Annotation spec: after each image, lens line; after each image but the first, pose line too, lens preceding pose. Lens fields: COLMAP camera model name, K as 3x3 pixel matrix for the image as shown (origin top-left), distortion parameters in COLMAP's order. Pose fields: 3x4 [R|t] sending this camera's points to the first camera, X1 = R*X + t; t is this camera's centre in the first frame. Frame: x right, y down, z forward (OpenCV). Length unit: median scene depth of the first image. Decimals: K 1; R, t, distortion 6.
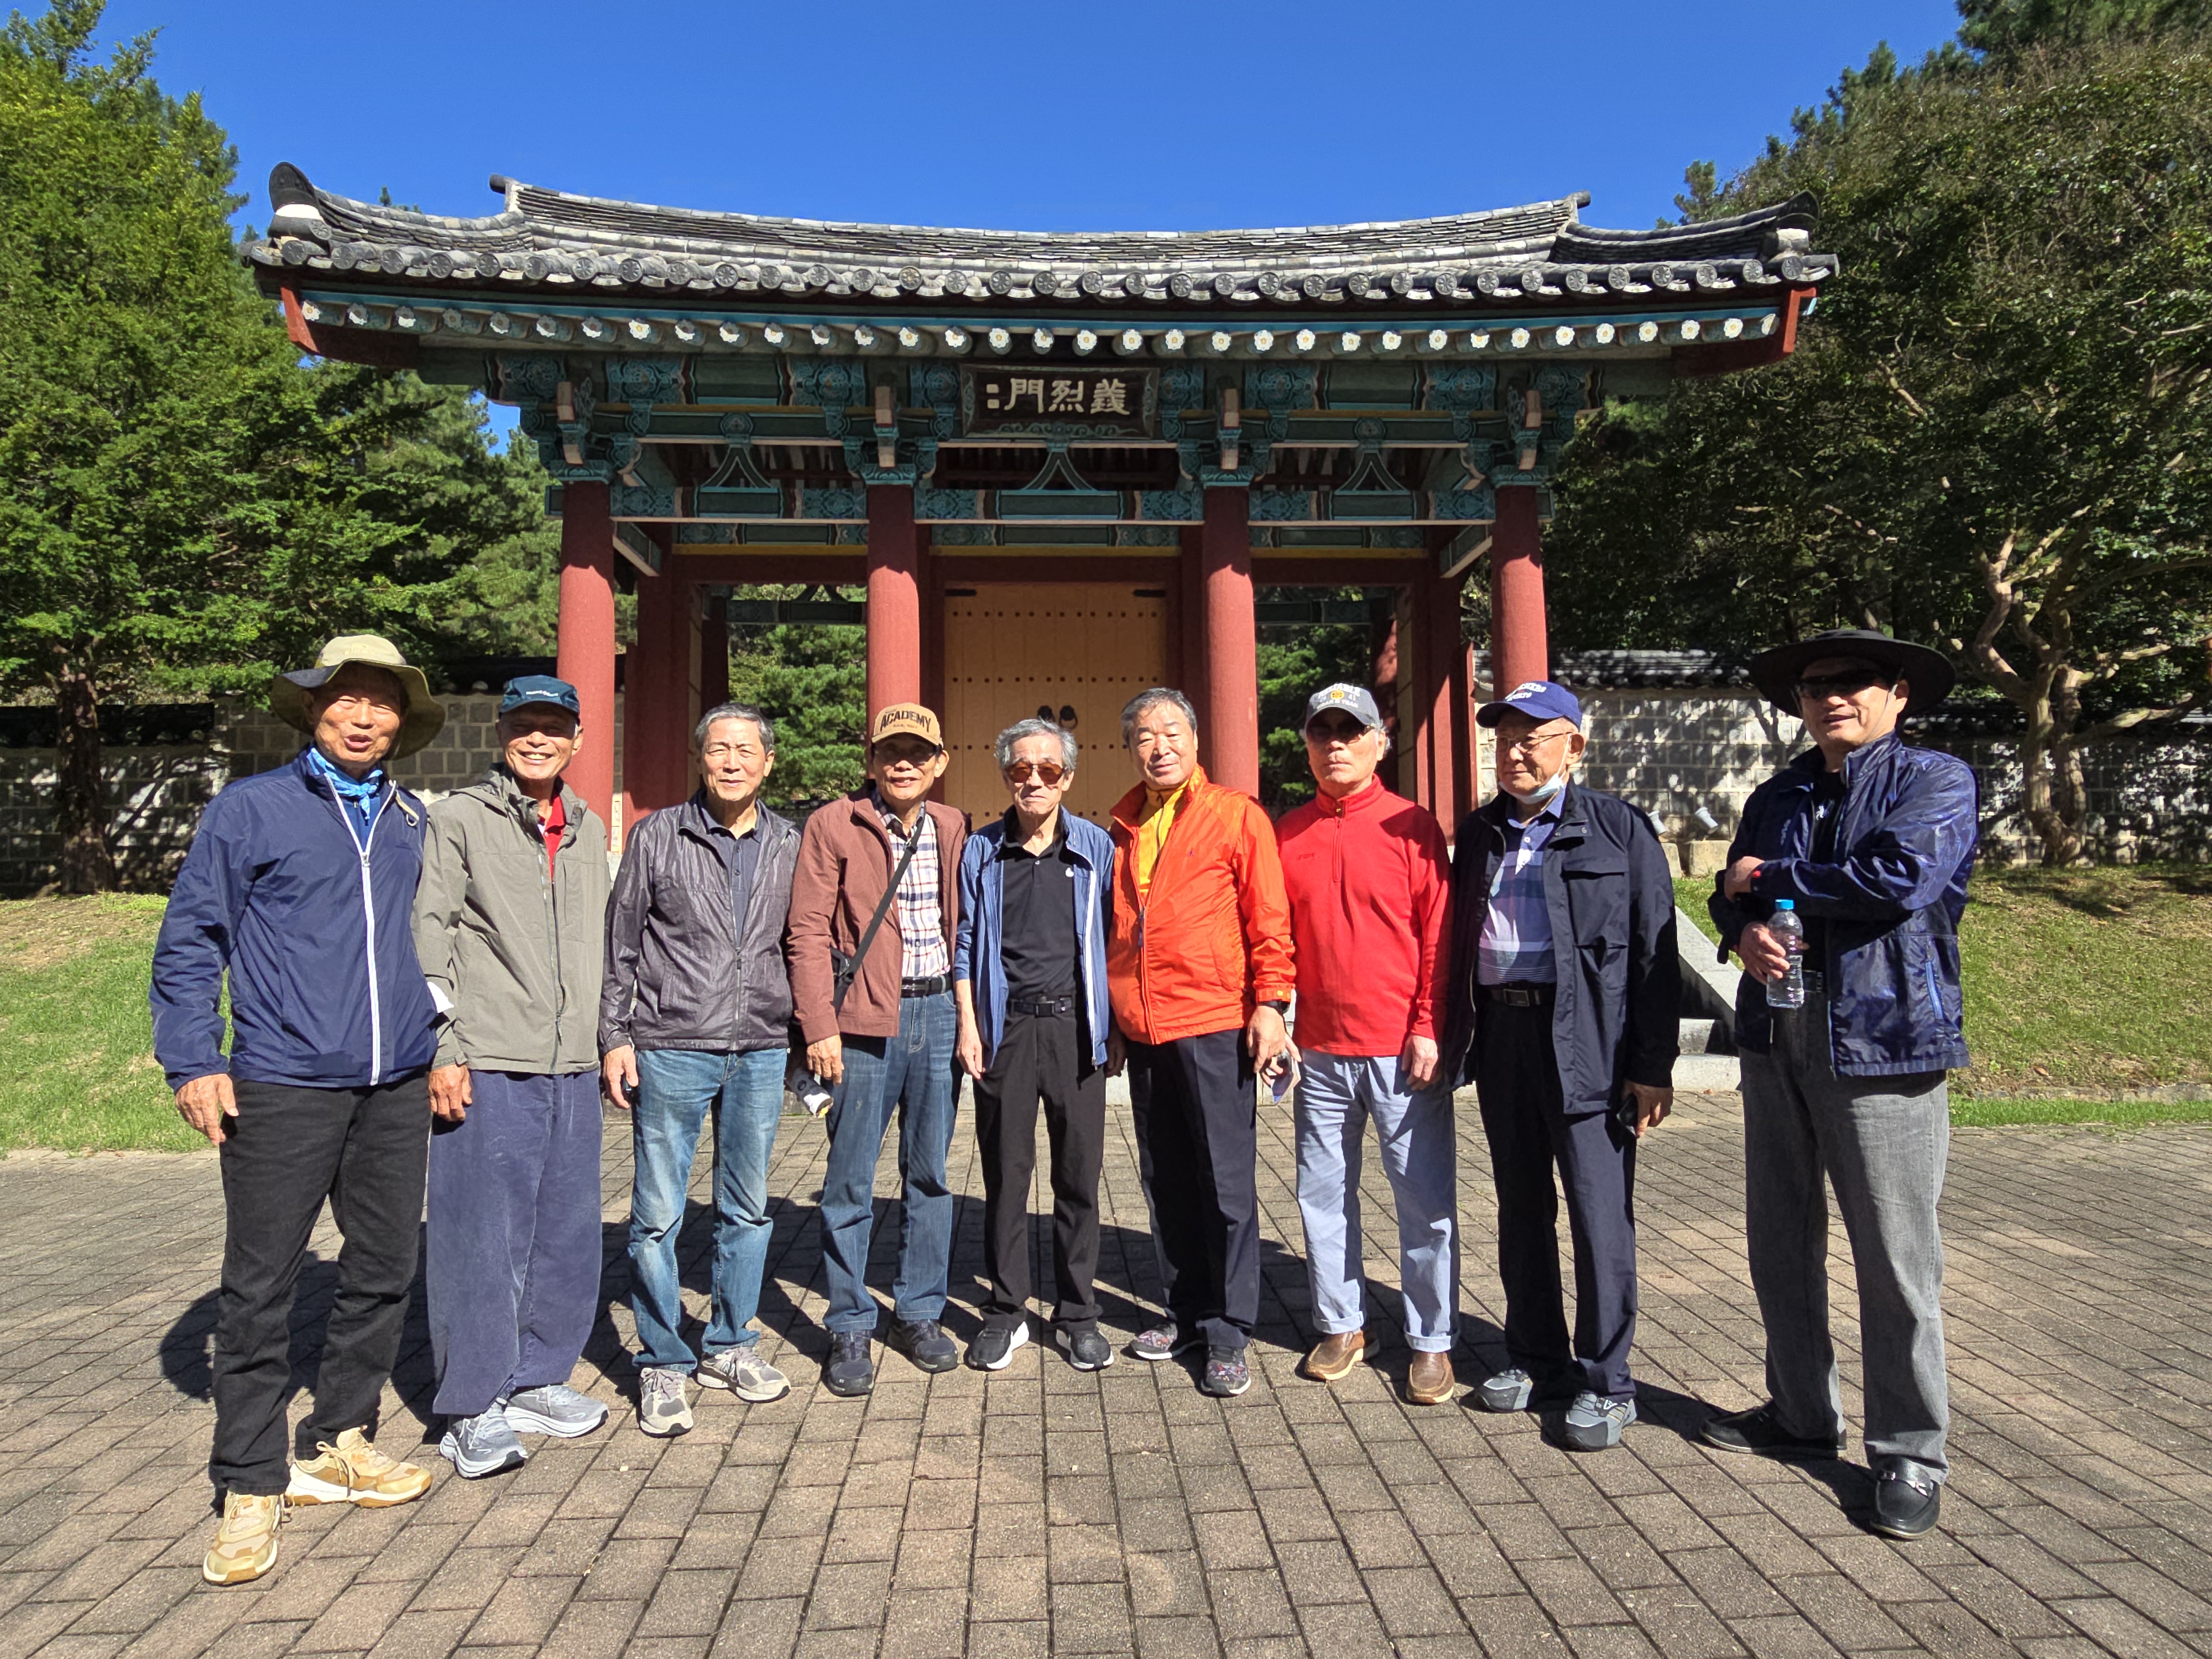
lens RADIAL K [[1264.0, 0, 1104.6], [0, 1264.0, 809.6], [0, 0, 1]] dist [0.006275, -0.004048]
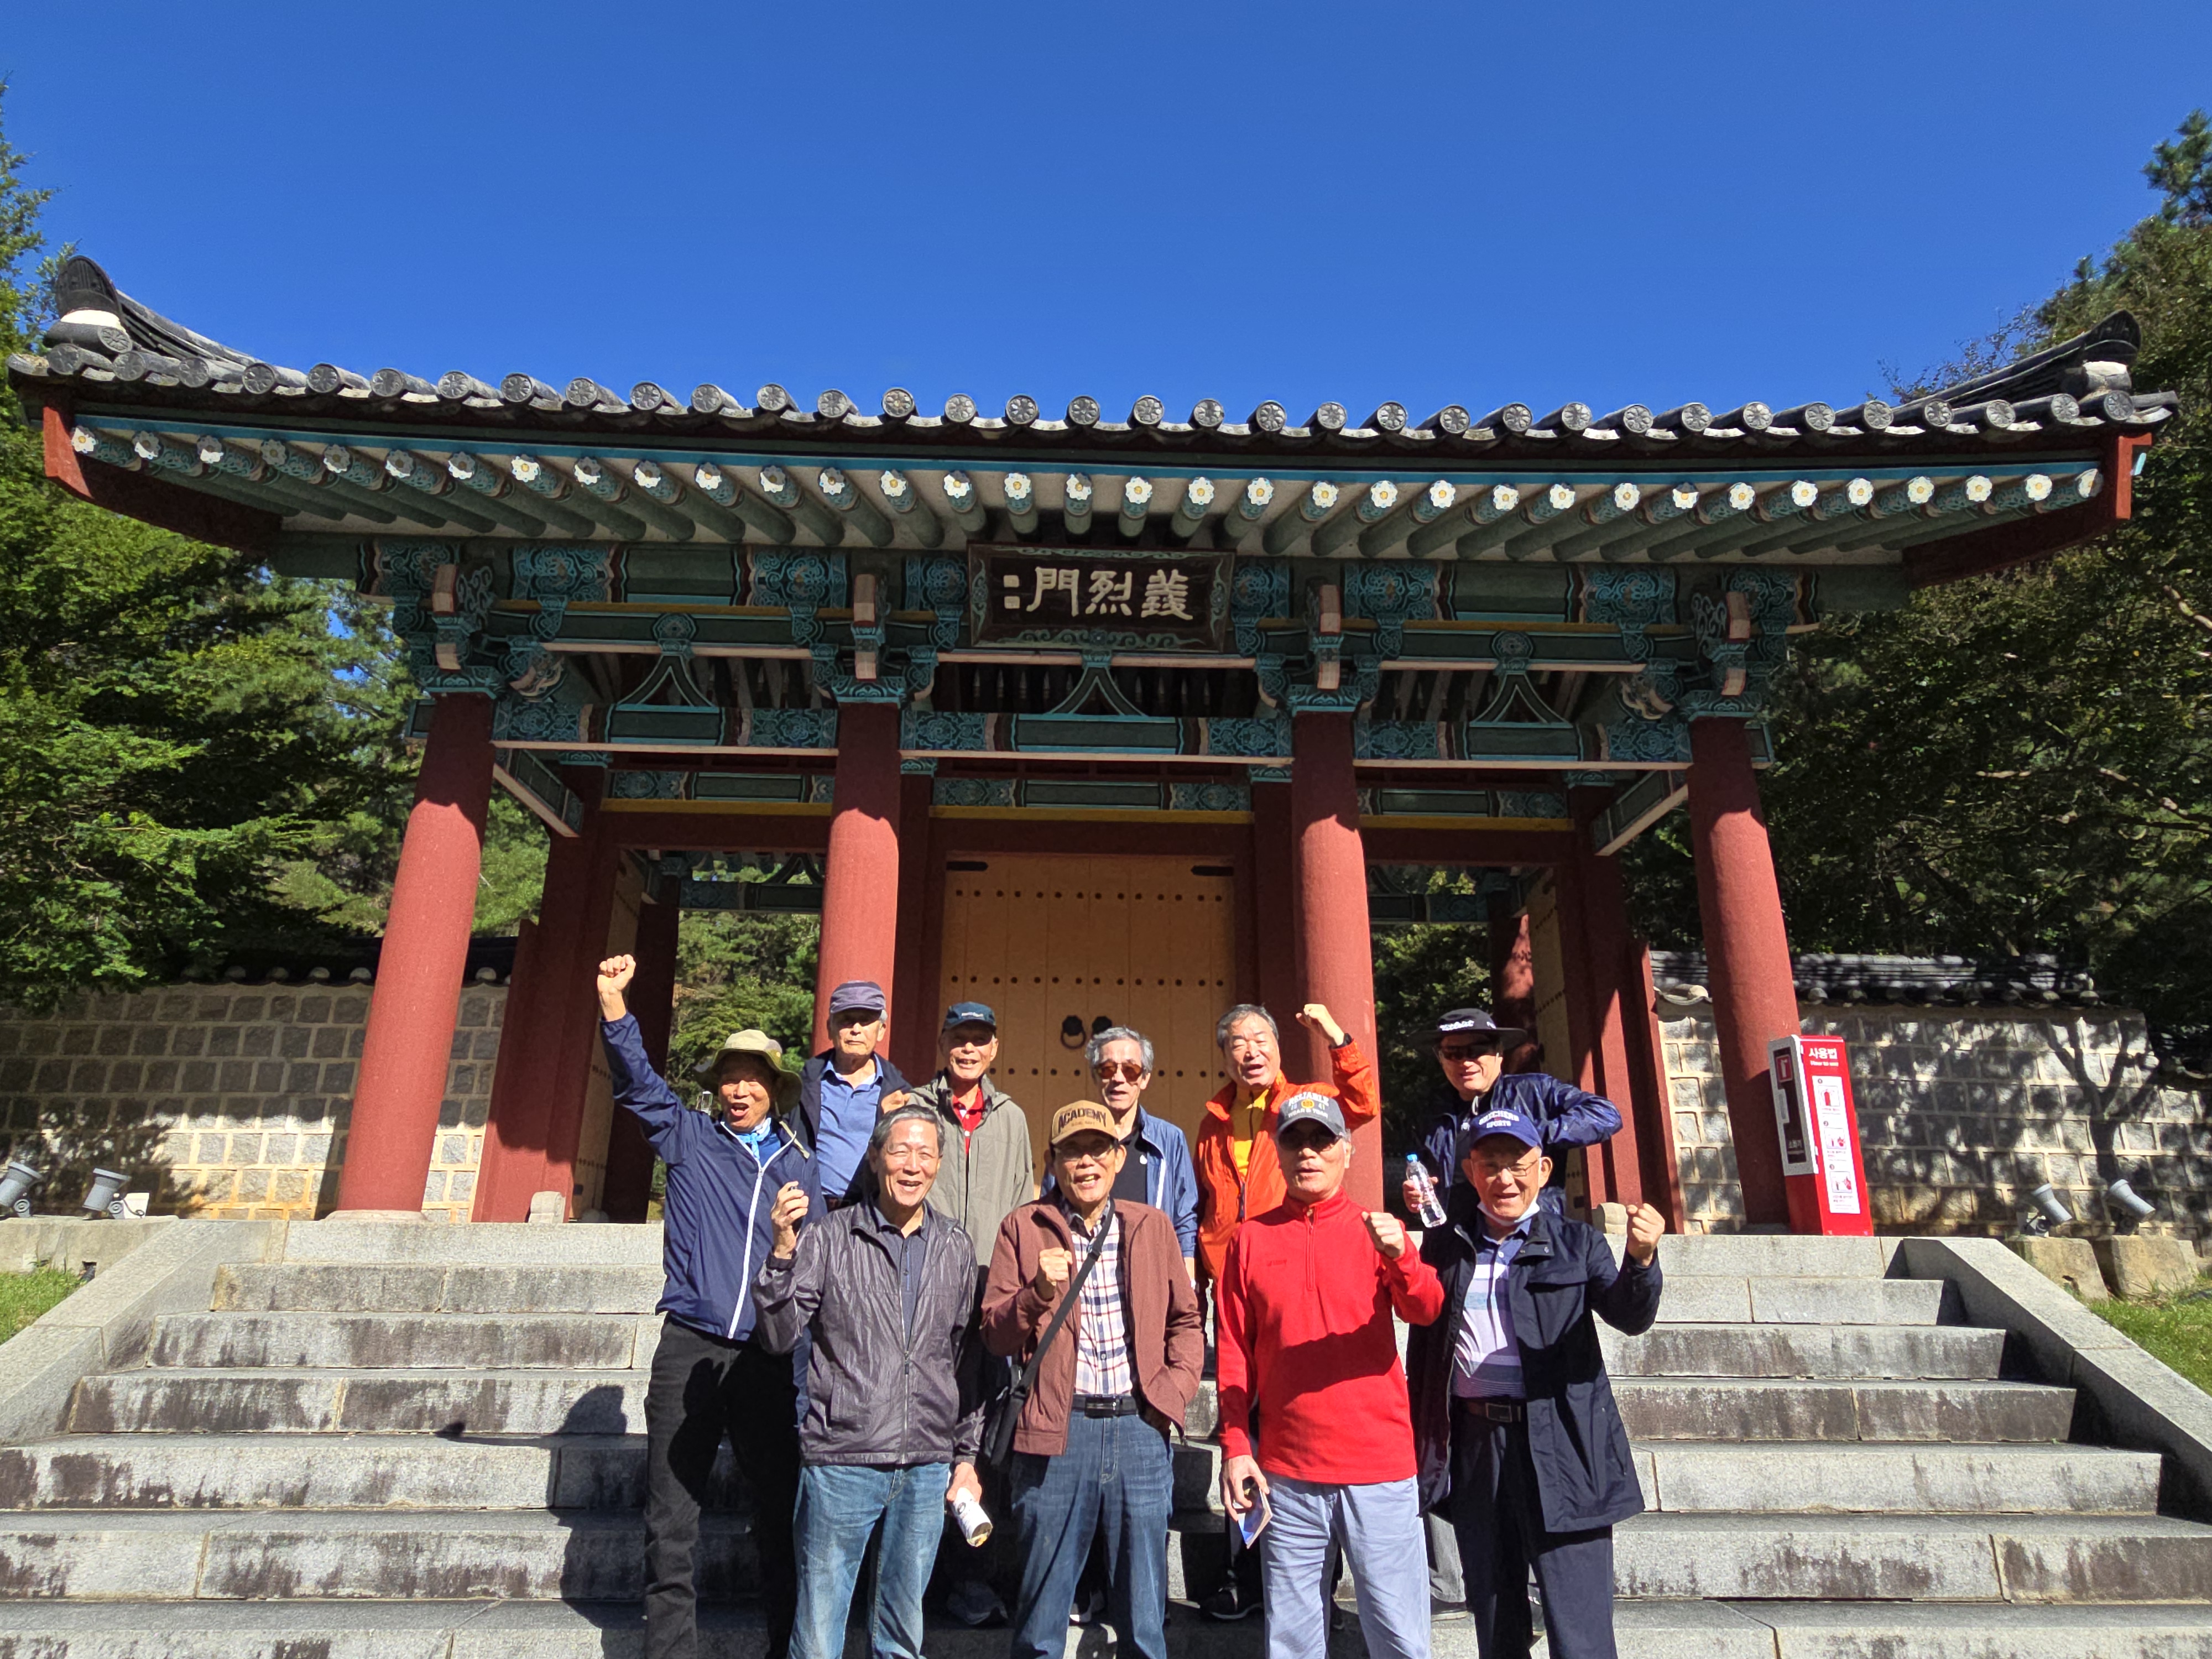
lens RADIAL K [[1264.0, 0, 1103.6], [0, 1264.0, 825.0], [0, 0, 1]] dist [0.006275, -0.004048]
pose [[0.999392, 0.011484, -0.032927, -0.007131], [-0.019452, 0.967254, -0.253064, -0.002843], [0.028943, 0.253550, 0.966889, 0.307539]]
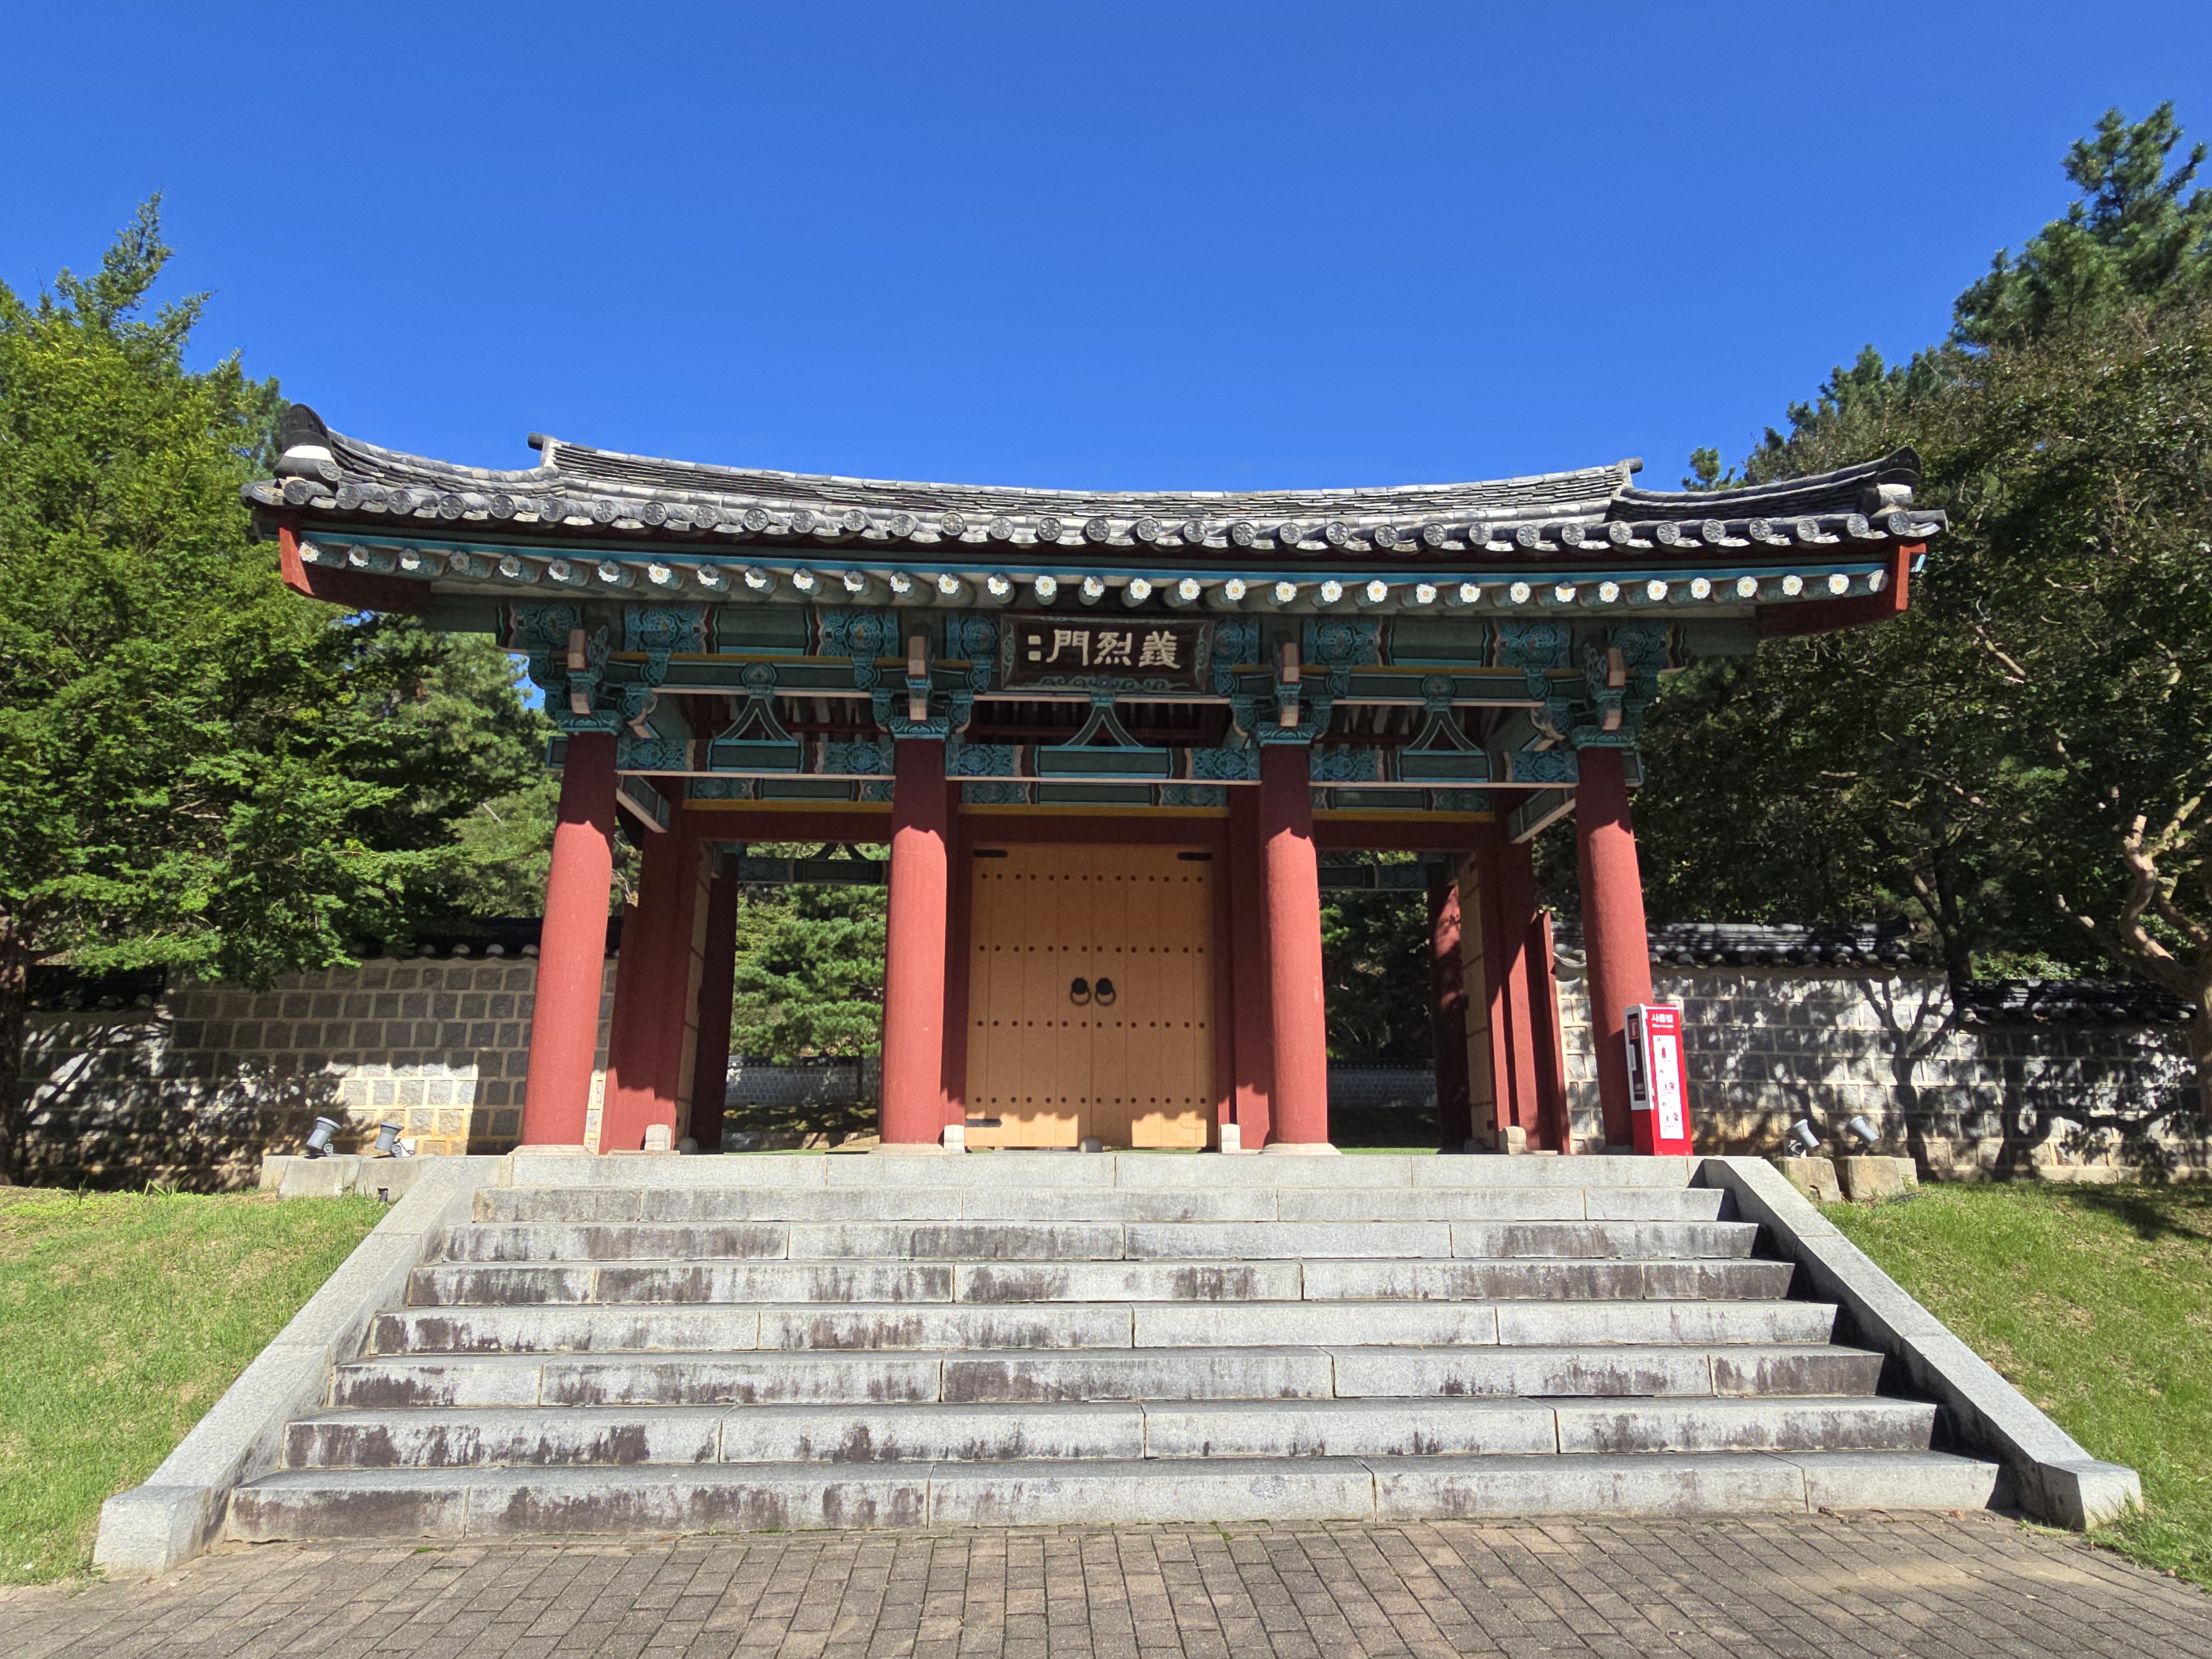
lens RADIAL K [[1264.0, 0, 1105.6], [0, 1264.0, 819.7], [0, 0, 1]] dist [0.006275, -0.004048]
pose [[0.999873, 0.010930, -0.011583, -0.023721], [-0.012928, 0.981793, -0.189514, -0.026617], [0.009301, 0.189640, 0.981810, 0.108966]]
